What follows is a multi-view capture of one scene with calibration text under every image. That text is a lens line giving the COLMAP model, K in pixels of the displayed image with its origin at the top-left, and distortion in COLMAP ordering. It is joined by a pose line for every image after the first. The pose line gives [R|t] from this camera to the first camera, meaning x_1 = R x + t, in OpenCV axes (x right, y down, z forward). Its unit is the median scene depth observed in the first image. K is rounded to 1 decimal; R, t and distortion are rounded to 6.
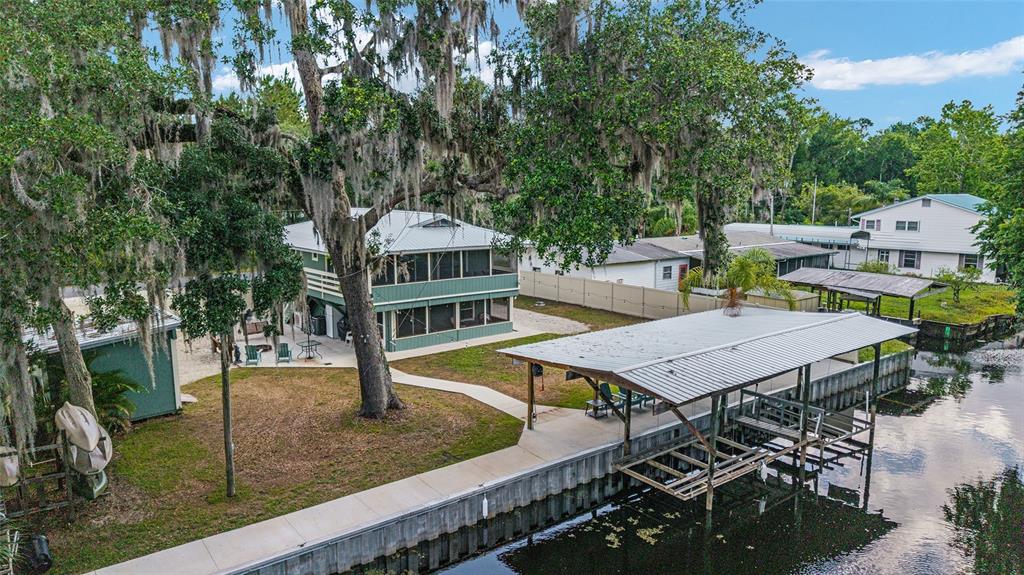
lens RADIAL K [[681.3, 0, 512.0], [0, 681.3, 287.5], [0, 0, 1]] dist [0.042746, -0.051150]
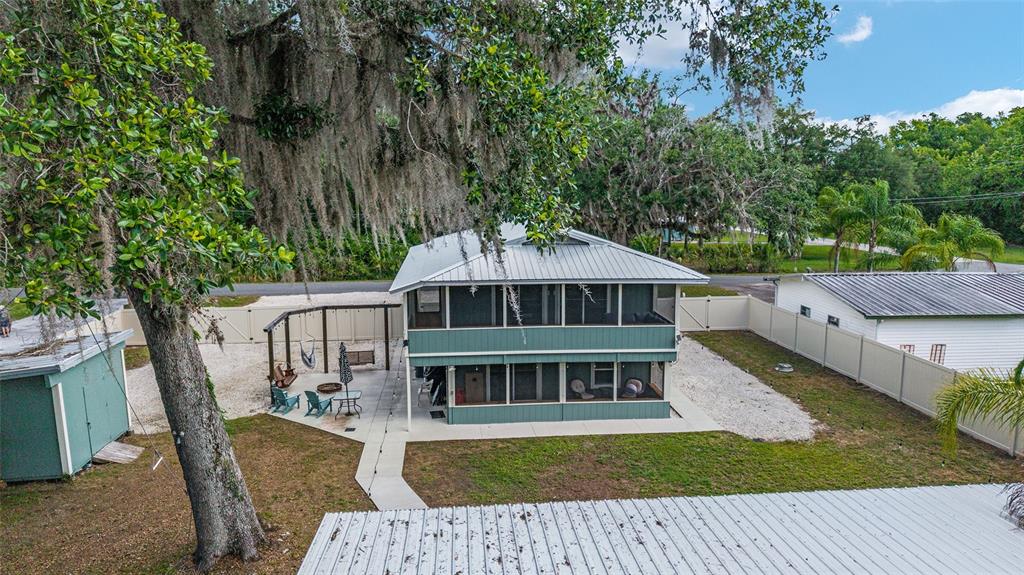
lens RADIAL K [[681.3, 0, 512.0], [0, 681.3, 287.5], [0, 0, 1]] dist [0.042746, -0.051150]
pose [[0.835690, 0.078665, -0.543538, 0.225644], [-0.077171, 0.996689, 0.025598, -0.061557], [0.543753, 0.020553, 0.838994, 0.424741]]
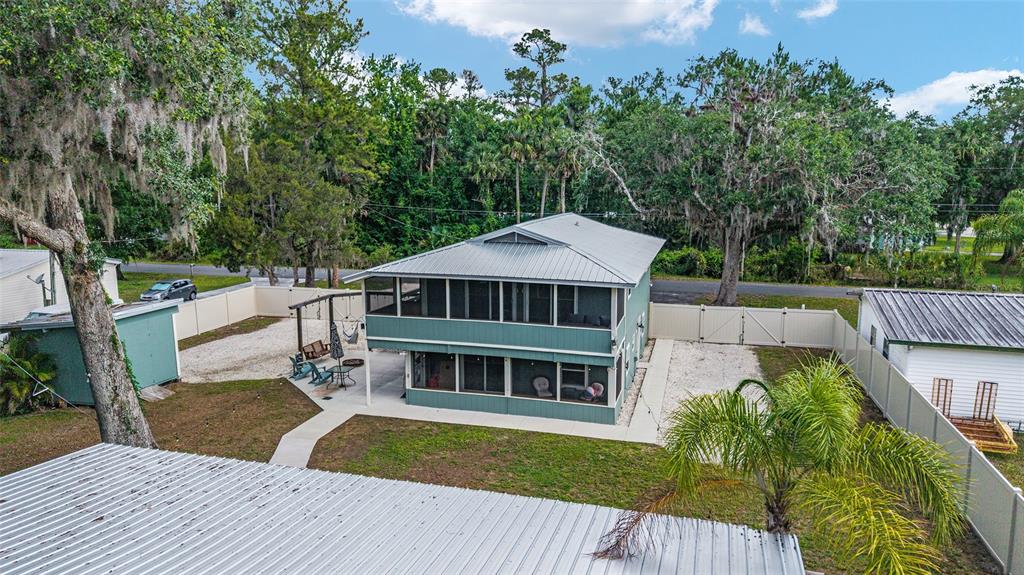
lens RADIAL K [[681.3, 0, 512.0], [0, 681.3, 287.5], [0, 0, 1]] dist [0.042746, -0.051150]
pose [[0.579737, 0.121383, -0.805712, 0.452821], [-0.118456, 0.990892, 0.064048, -0.089243], [0.806147, 0.058311, 0.588835, 0.602018]]
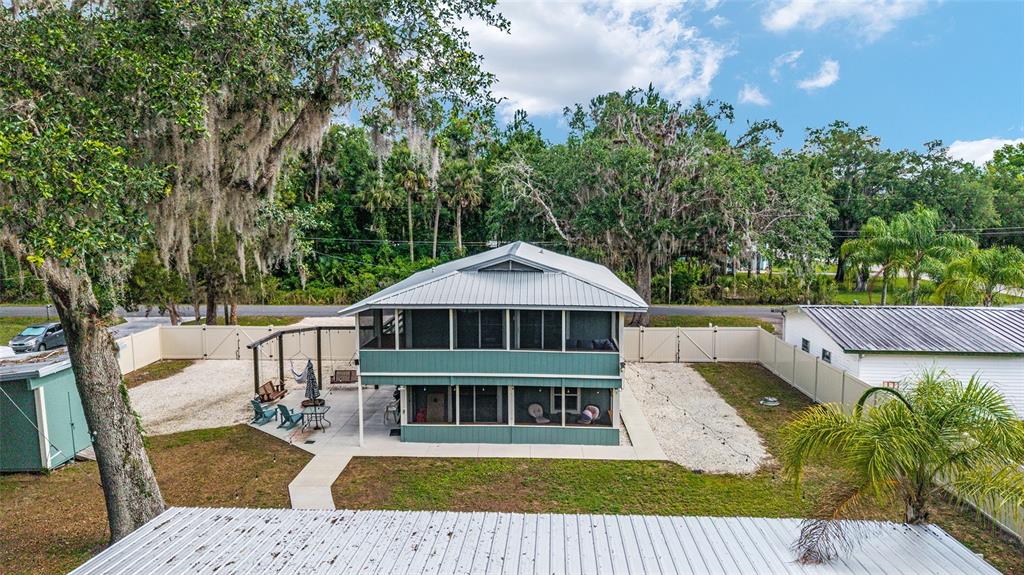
lens RADIAL K [[681.3, 0, 512.0], [0, 681.3, 287.5], [0, 0, 1]] dist [0.042746, -0.051150]
pose [[0.751337, 0.069470, -0.656251, 0.351018], [-0.094086, 0.995561, -0.002330, -0.072087], [0.653177, 0.063495, 0.754539, 0.487702]]
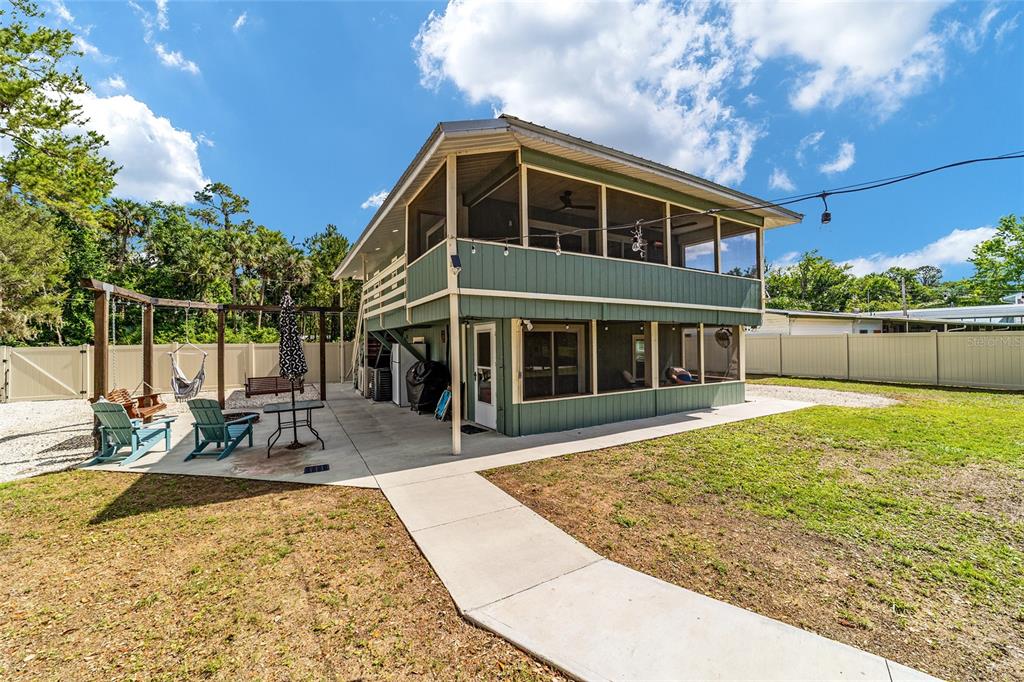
lens RADIAL K [[390.8, 0, 509.5], [0, 390.8, 339.5], [0, 0, 1]] dist [-0.020985, 0.009491]
pose [[0.987279, -0.013478, -0.158424, -0.134354], [-0.010830, 0.988385, -0.151583, 0.069774], [0.158627, 0.151370, 0.975666, 0.732066]]
